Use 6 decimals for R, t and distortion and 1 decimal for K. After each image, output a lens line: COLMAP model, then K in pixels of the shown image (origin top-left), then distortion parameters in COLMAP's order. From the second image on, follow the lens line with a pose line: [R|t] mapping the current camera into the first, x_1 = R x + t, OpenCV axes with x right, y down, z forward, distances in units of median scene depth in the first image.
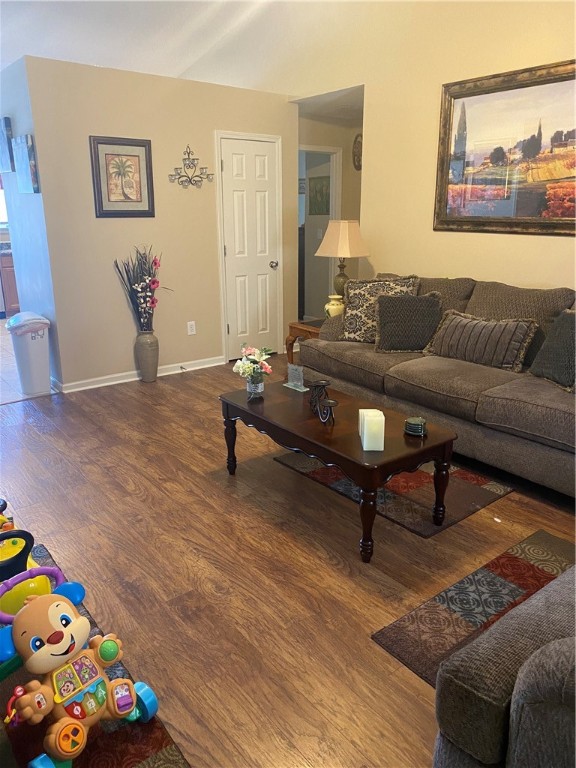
lens RADIAL K [[577.4, 0, 293.8], [0, 577.4, 384.9], [0, 0, 1]] dist [0.039837, -0.011885]
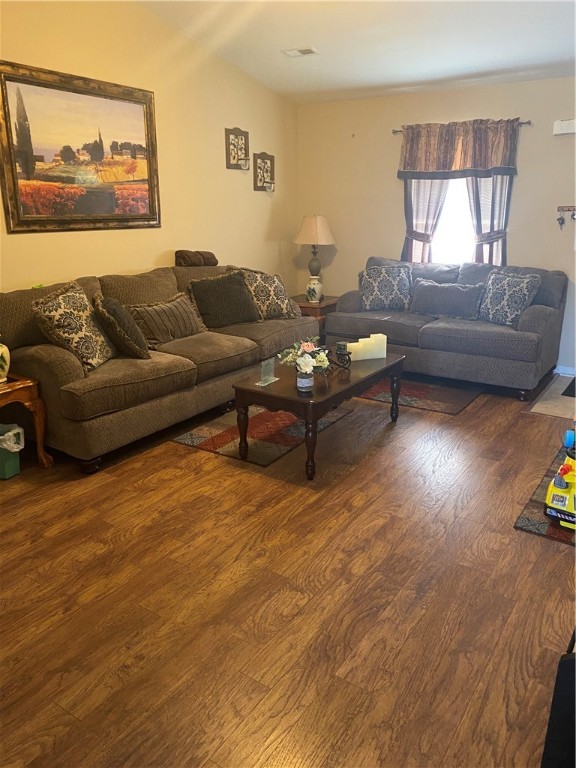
lens RADIAL K [[577.4, 0, 293.0], [0, 577.4, 380.9], [0, 0, 1]] dist [0.039837, -0.011885]
pose [[-0.292097, -0.282874, 0.913598, -0.822390], [0.288233, 0.884807, 0.366113, -0.312352], [-0.911922, 0.370270, -0.176916, 0.996831]]
